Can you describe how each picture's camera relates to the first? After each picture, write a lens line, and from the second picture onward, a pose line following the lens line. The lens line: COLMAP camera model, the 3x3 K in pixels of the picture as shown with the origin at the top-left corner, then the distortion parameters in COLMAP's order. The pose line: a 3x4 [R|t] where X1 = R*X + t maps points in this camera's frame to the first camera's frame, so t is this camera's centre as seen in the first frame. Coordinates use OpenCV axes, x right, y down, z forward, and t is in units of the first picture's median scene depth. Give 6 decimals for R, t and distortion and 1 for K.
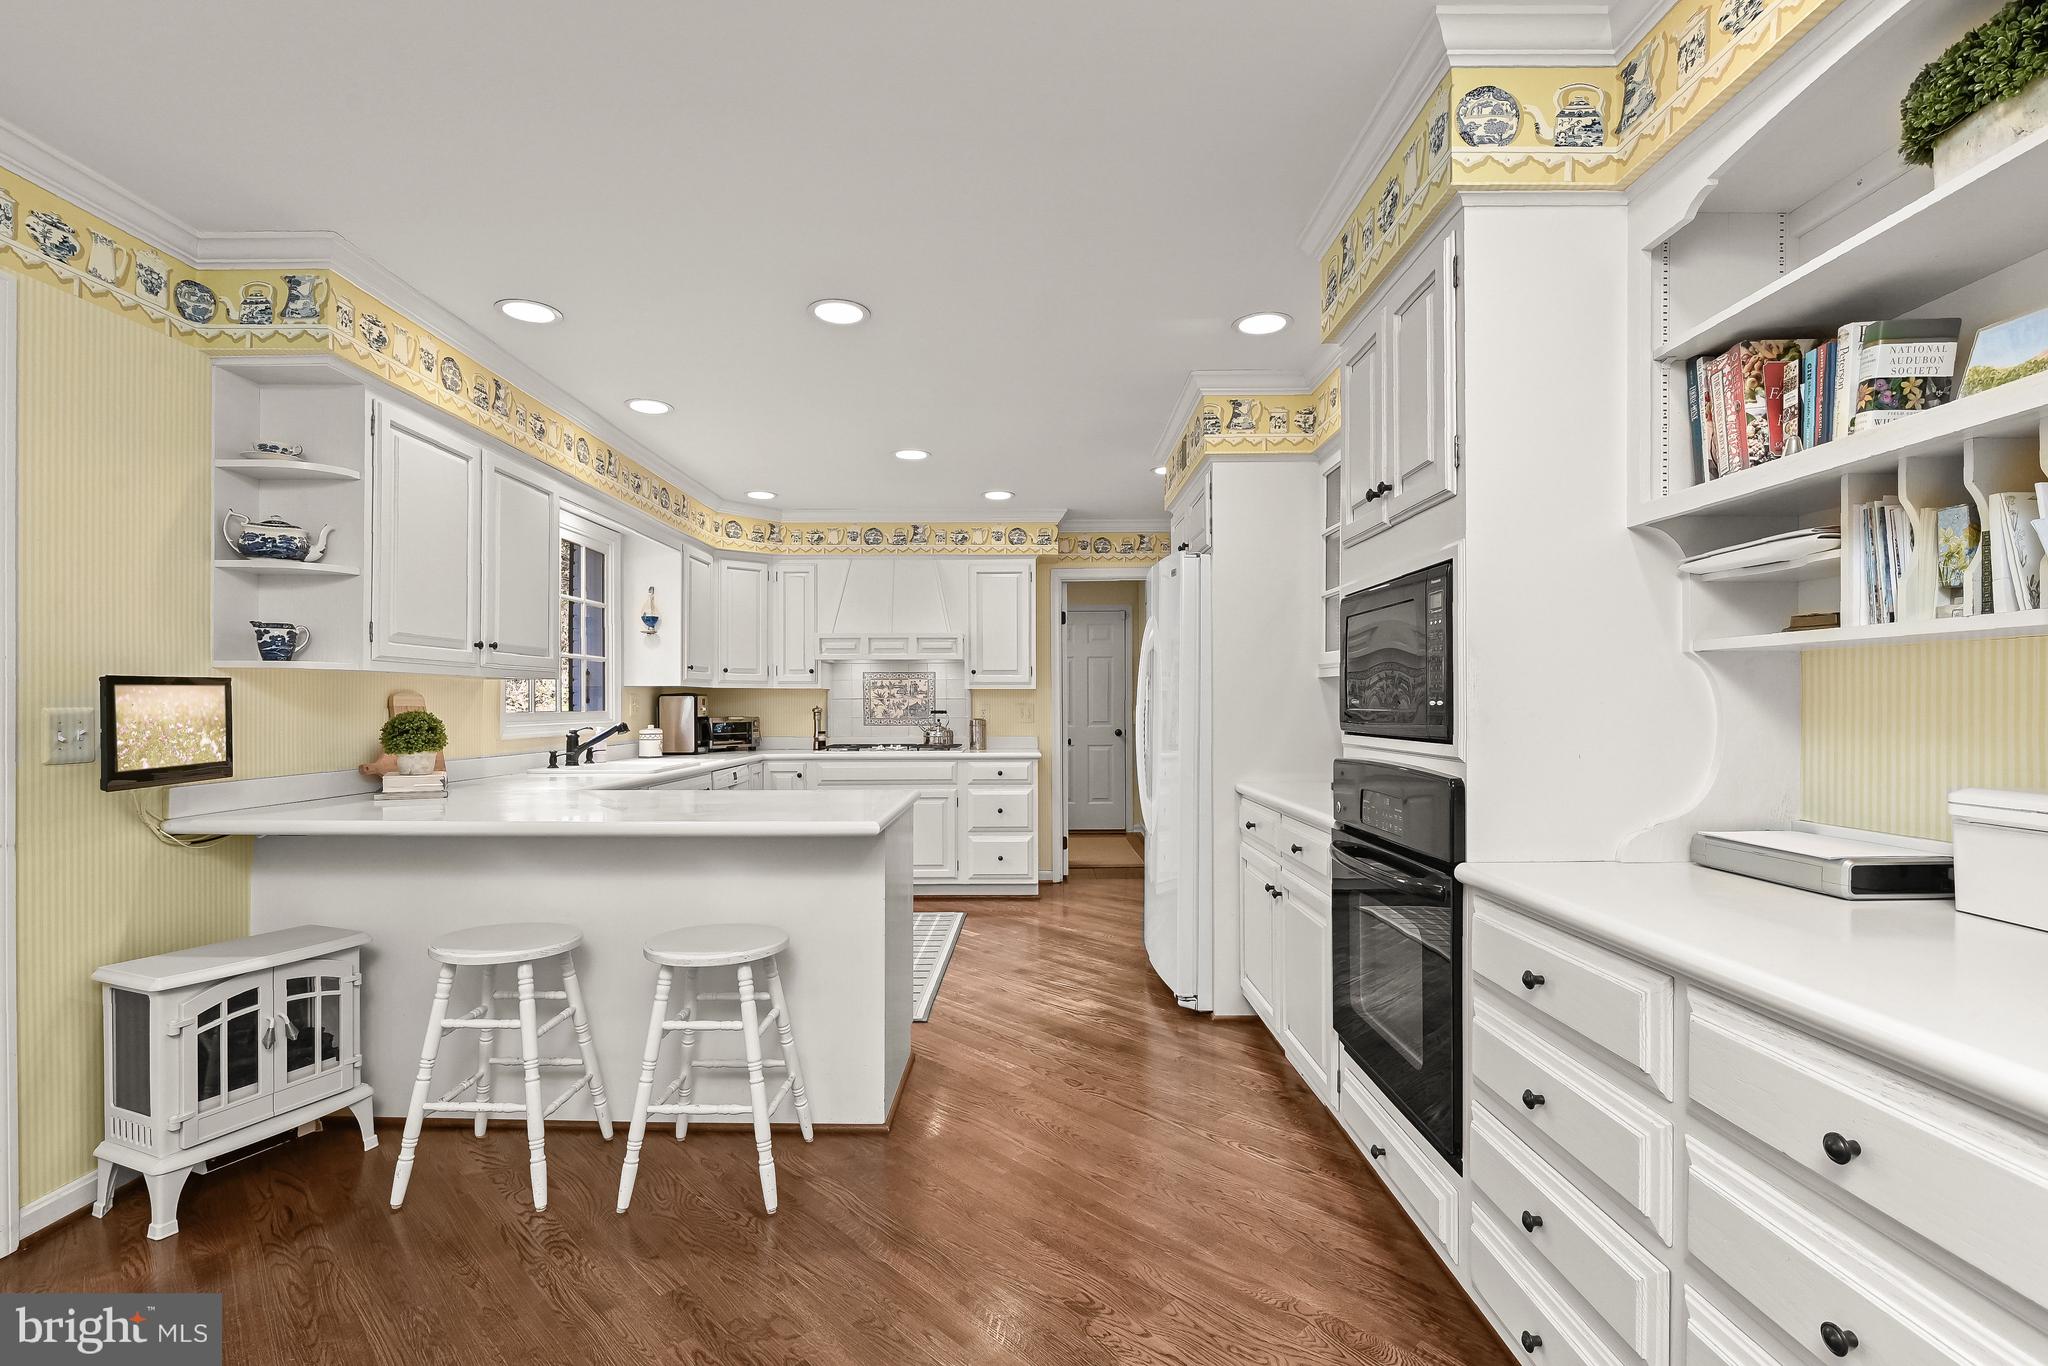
lens RADIAL K [[945.9, 0, 1024.4], [0, 945.9, 693.7], [0, 0, 1]] dist [-0.027842, 0.004337]
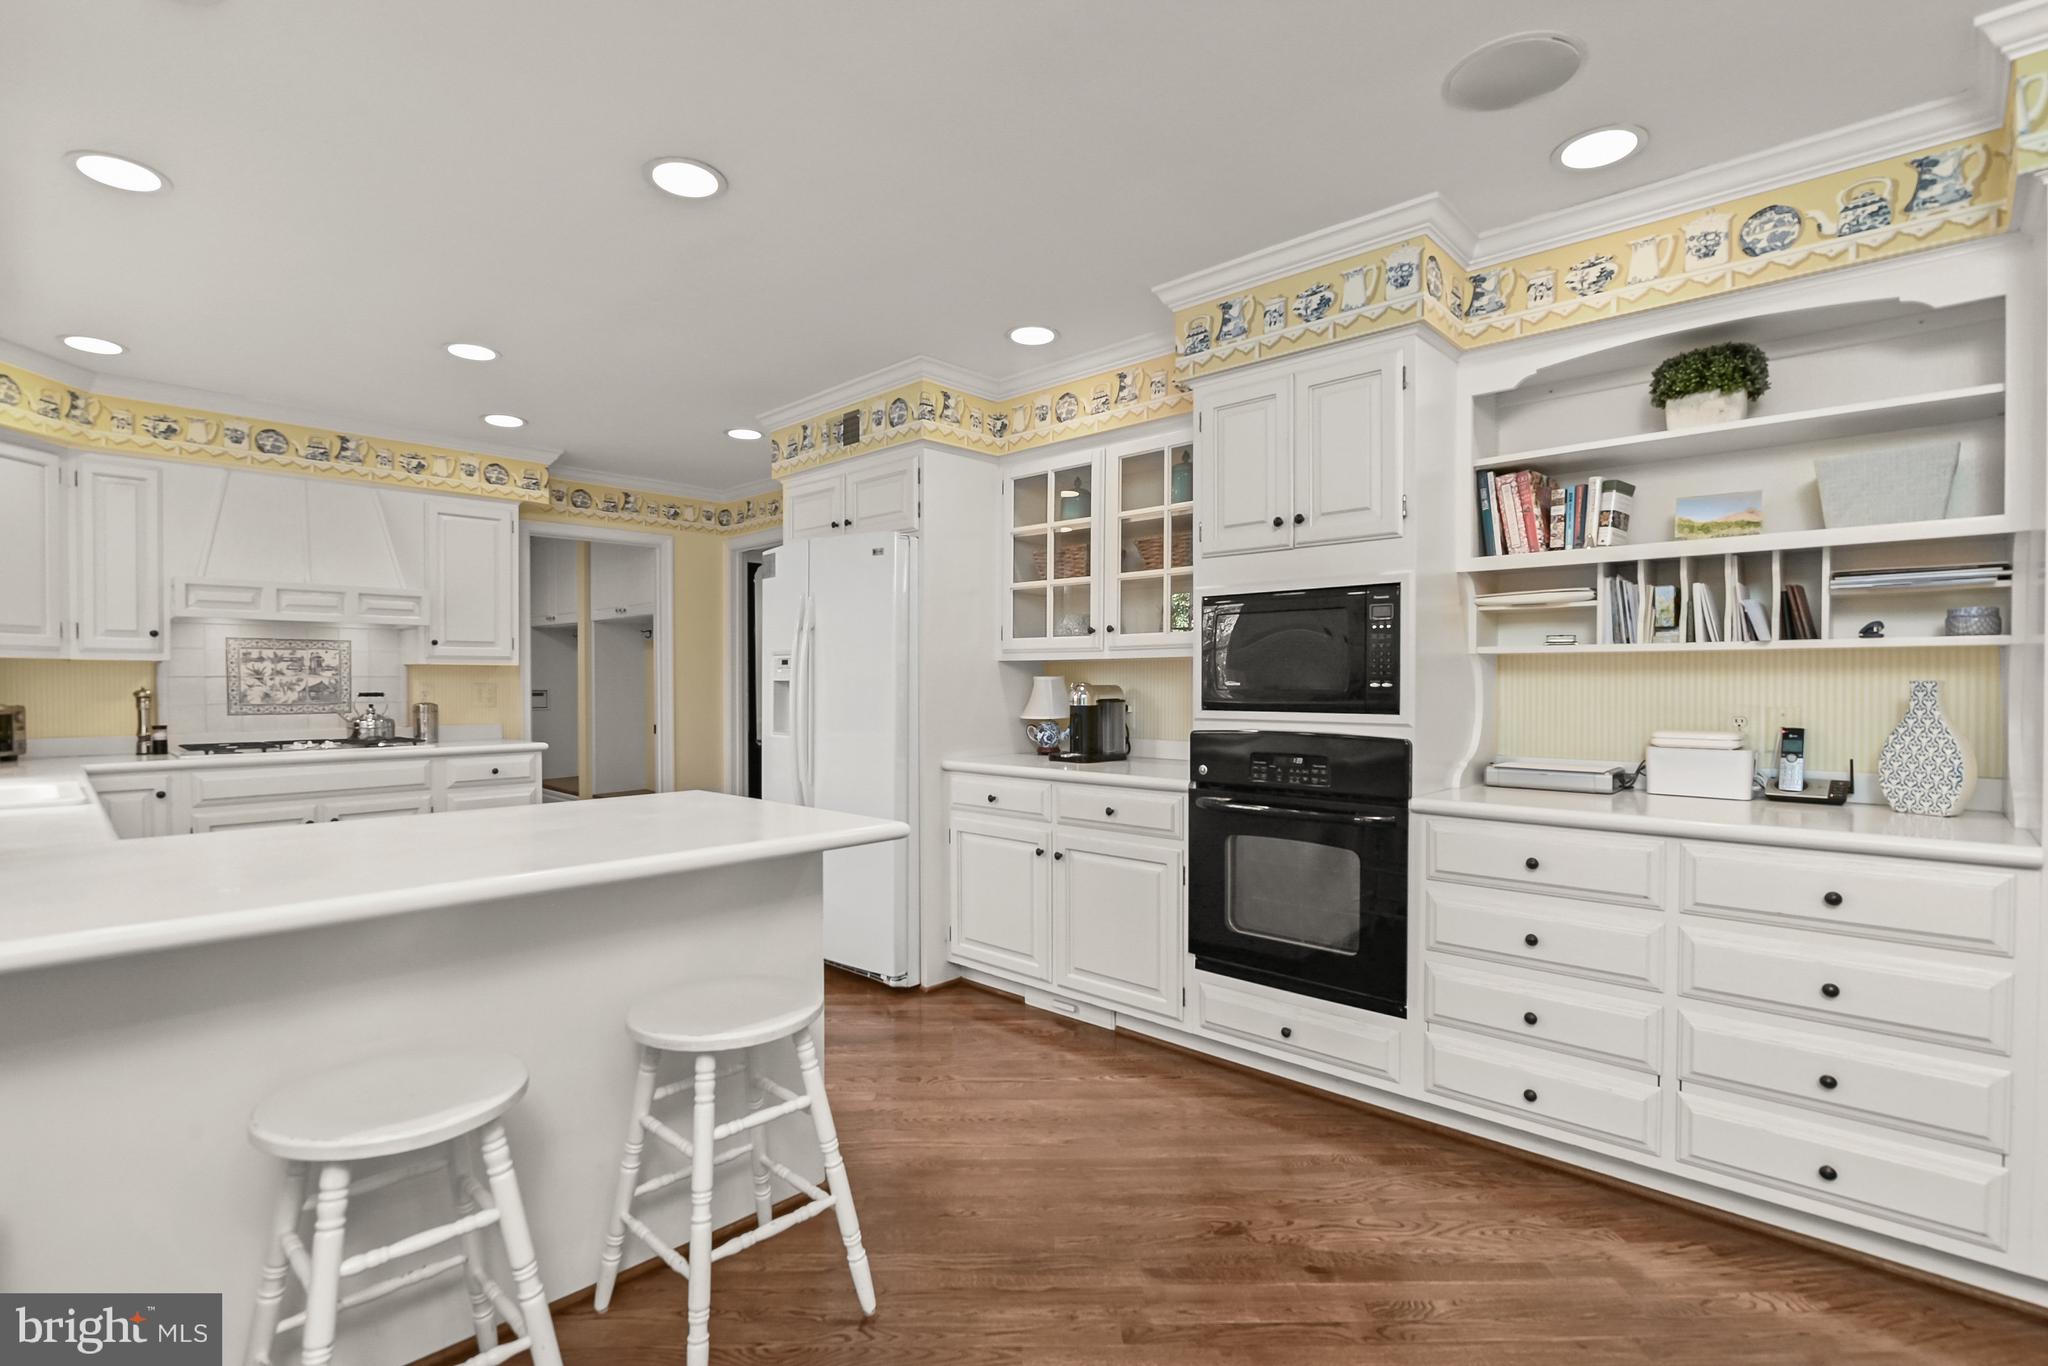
lens RADIAL K [[945.9, 0, 1030.0], [0, 945.9, 687.6], [0, 0, 1]] dist [-0.027842, 0.004337]
pose [[0.683800, -0.002345, 0.729666, -0.280452], [-0.009188, 0.999888, 0.011824, 0.000313], [-0.729611, -0.014790, 0.683702, 0.128869]]
